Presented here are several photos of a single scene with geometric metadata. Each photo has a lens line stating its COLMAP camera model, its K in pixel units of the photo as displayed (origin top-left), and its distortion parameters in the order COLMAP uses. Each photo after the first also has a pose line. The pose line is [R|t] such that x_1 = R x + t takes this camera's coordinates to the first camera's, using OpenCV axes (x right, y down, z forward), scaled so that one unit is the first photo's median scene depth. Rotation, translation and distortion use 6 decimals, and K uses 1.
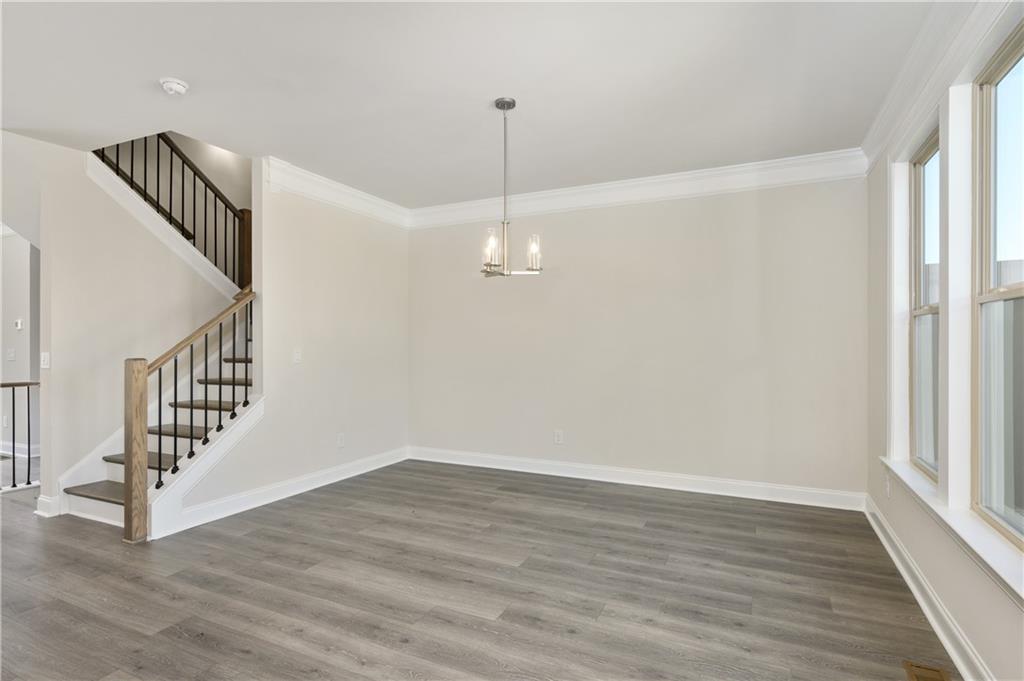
lens RADIAL K [[518.9, 0, 512.0], [0, 518.9, 340.5], [0, 0, 1]] dist [0.001567, 0.000747]
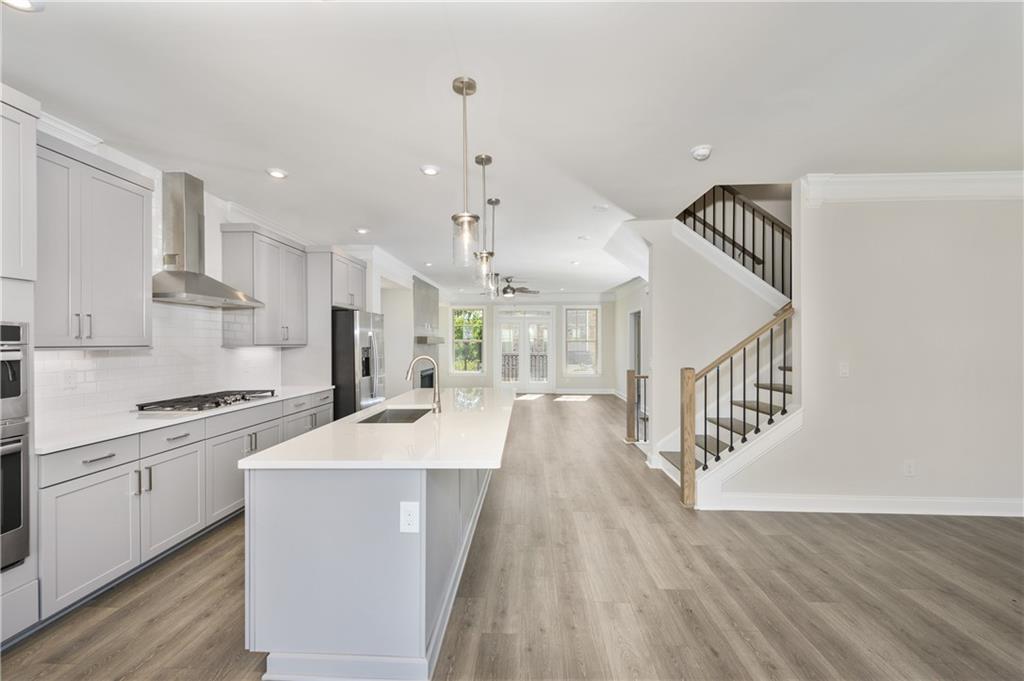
lens RADIAL K [[417.2, 0, 512.0], [0, 417.2, 340.5], [0, 0, 1]] dist [-0.000954, 0.000033]
pose [[0.386483, -0.007631, -0.922265, 0.085052], [0.009010, 0.999949, -0.004498, -0.034171], [0.922253, -0.006571, 0.386532, 0.173523]]
